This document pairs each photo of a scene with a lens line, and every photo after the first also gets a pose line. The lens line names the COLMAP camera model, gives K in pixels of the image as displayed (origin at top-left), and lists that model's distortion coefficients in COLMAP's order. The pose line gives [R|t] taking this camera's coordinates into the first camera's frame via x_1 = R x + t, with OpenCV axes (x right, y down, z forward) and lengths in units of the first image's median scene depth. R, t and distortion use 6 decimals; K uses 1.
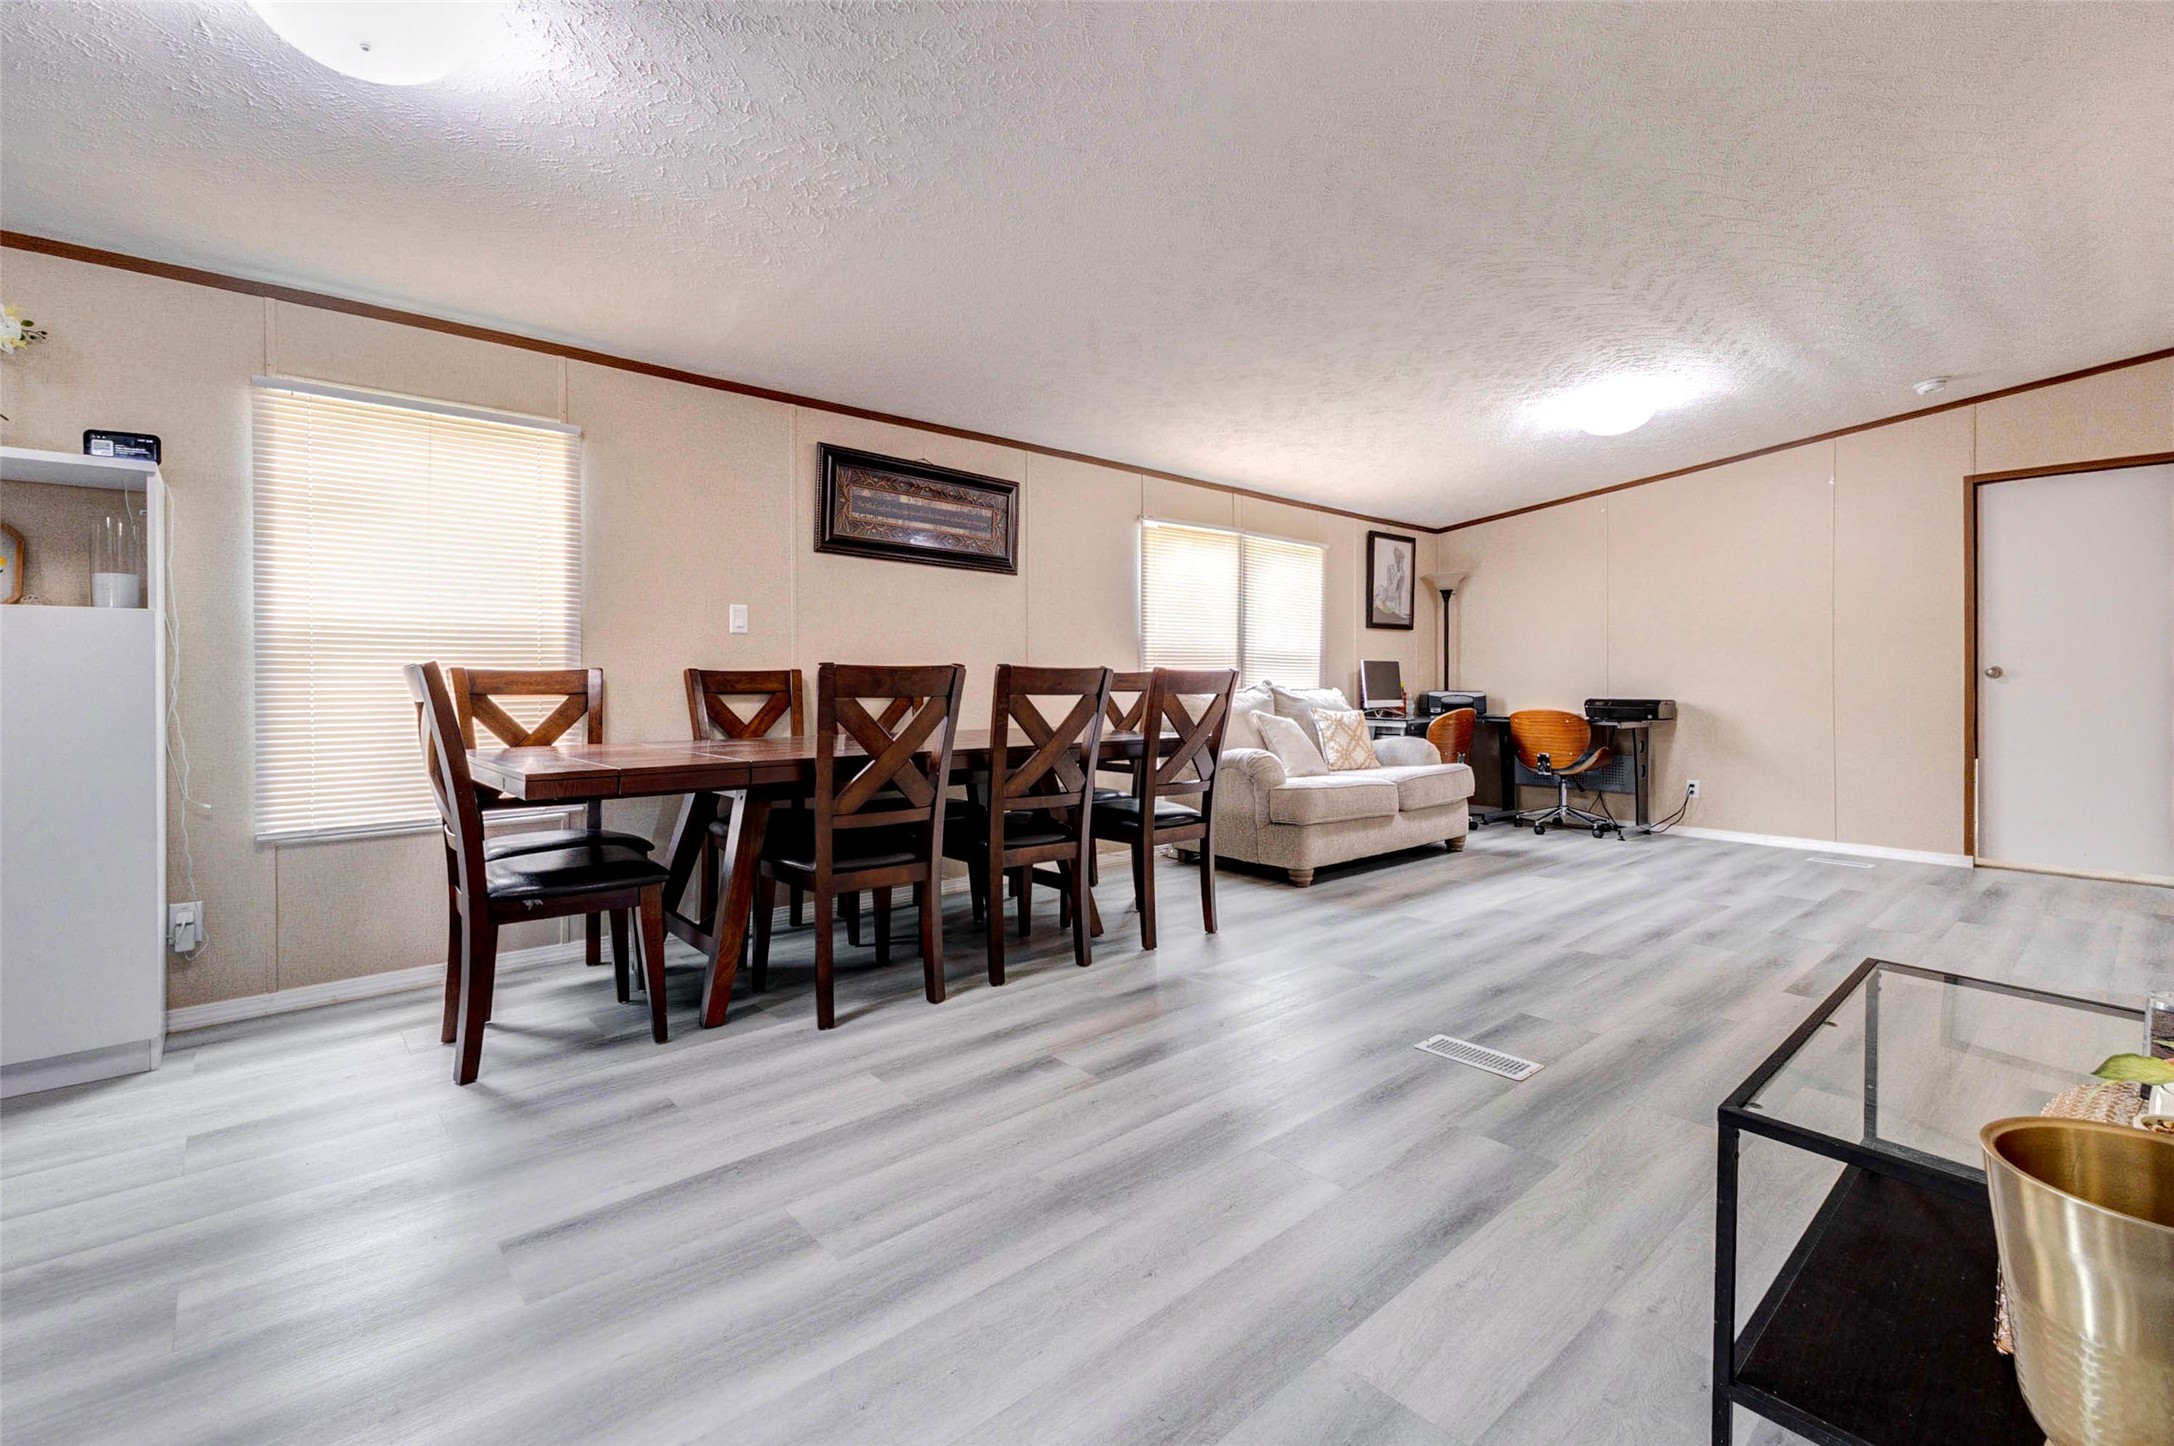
lens RADIAL K [[946.4, 0, 1108.7], [0, 946.4, 692.1], [0, 0, 1]] dist [0.011717, -0.003422]
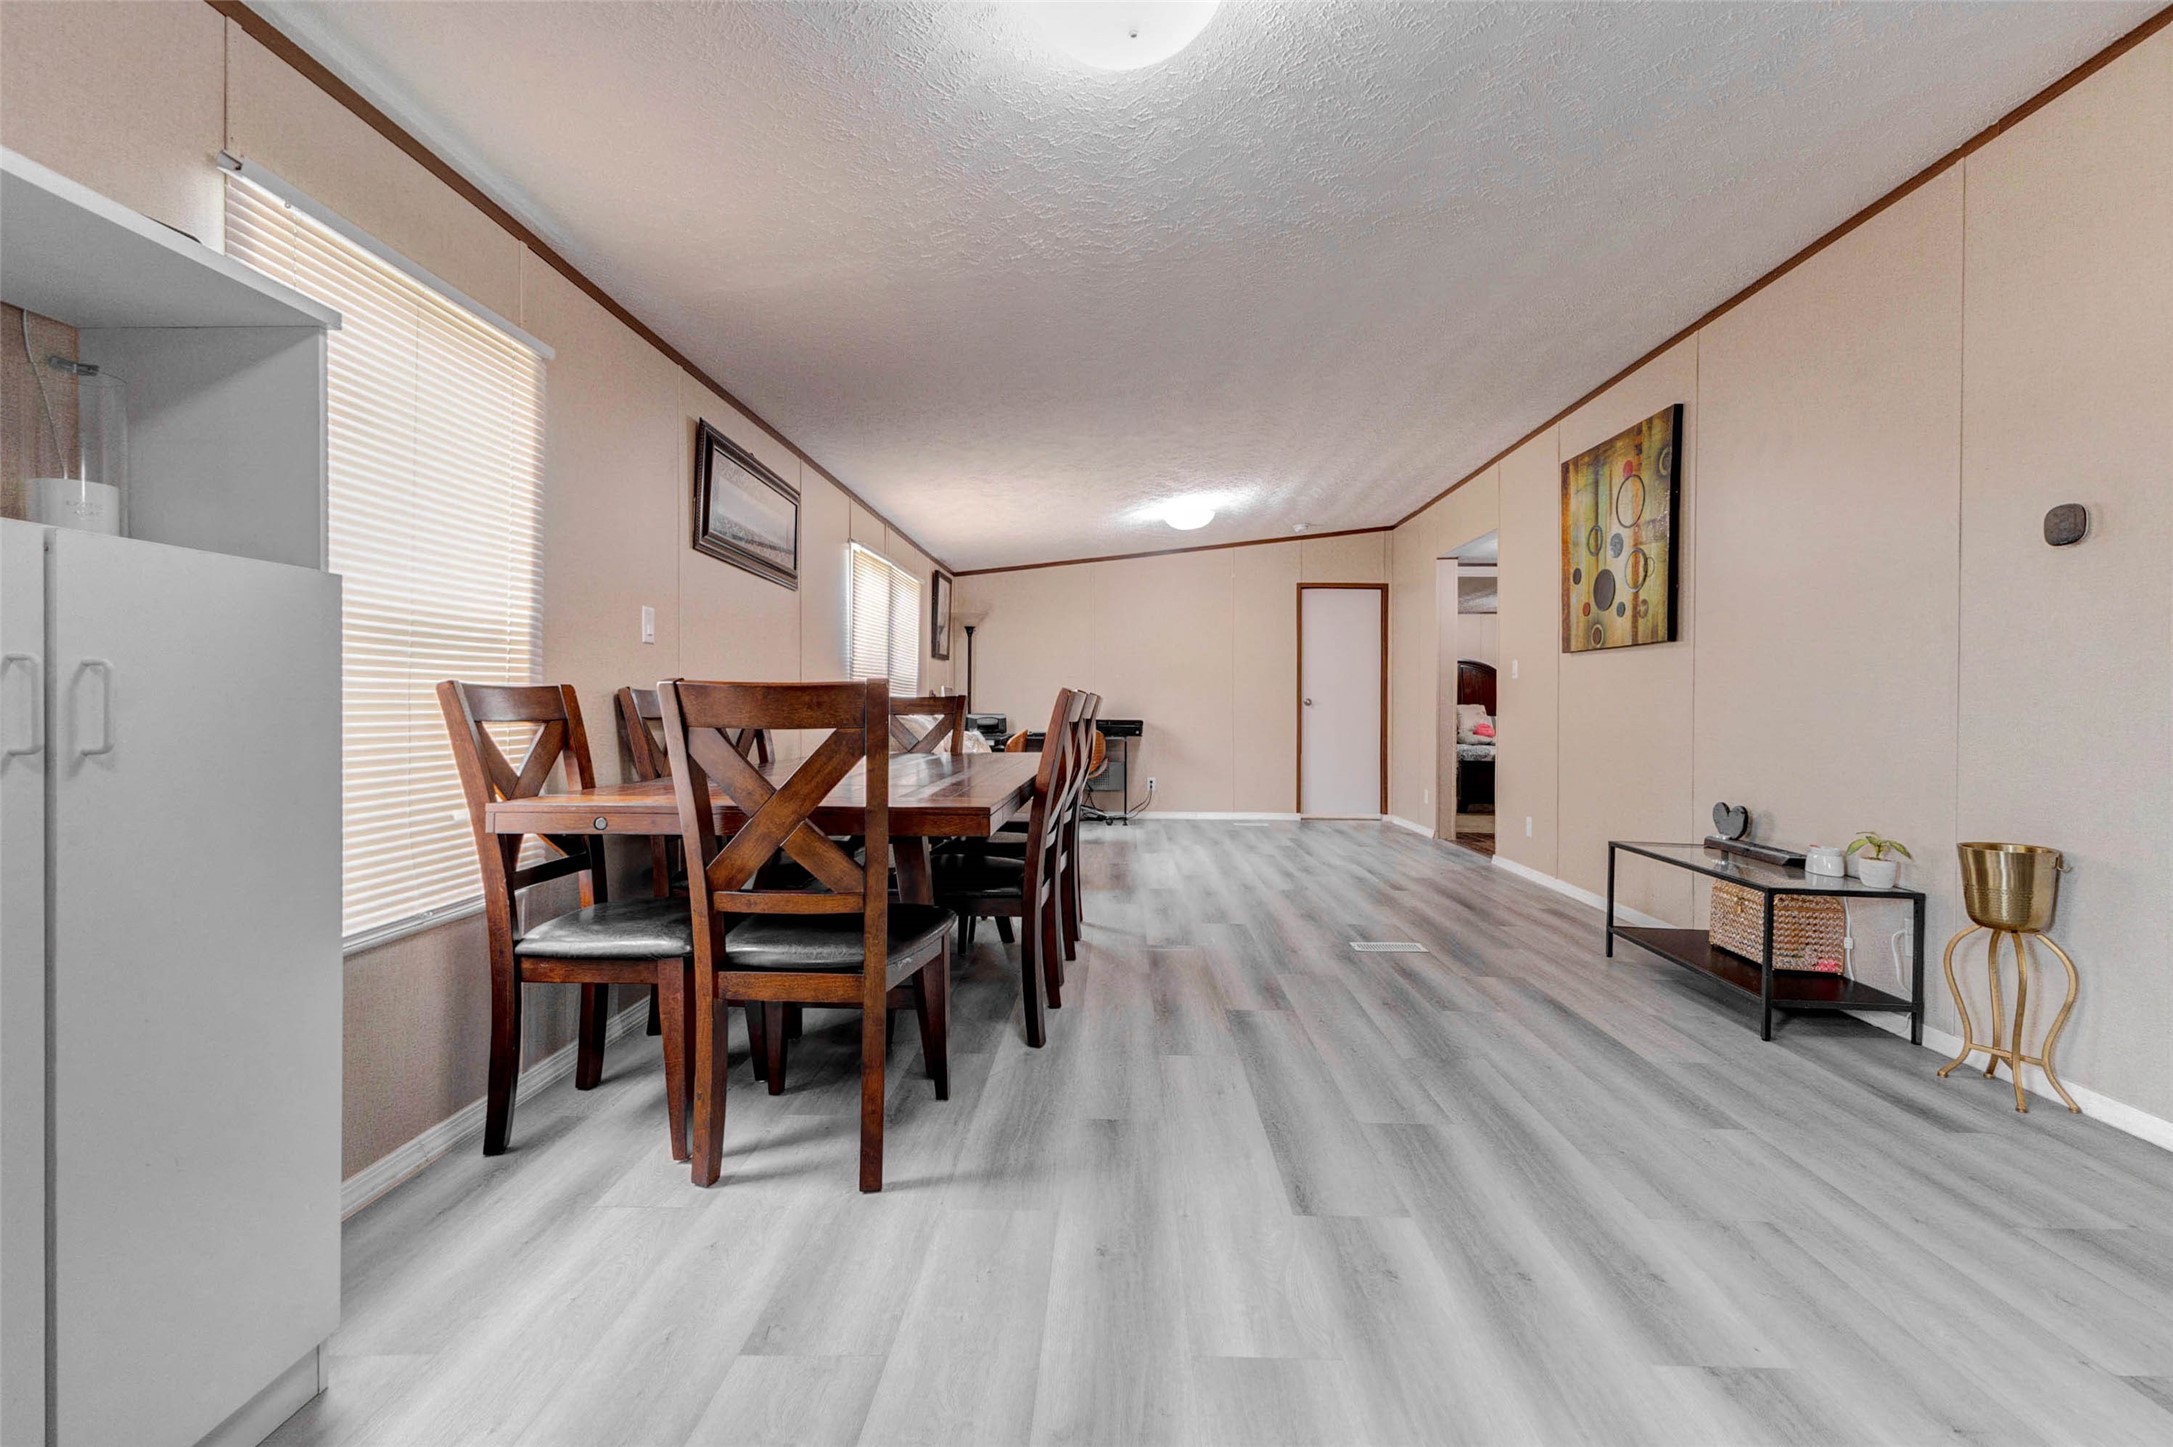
lens RADIAL K [[945.9, 0, 1094.1], [0, 945.9, 701.5], [0, 0, 1]] dist [0.011717, -0.003422]
pose [[0.690584, 0.007950, 0.723209, -0.662130], [0.001414, 0.999923, -0.012342, -0.002275], [-0.723251, 0.009546, 0.690519, 0.165328]]
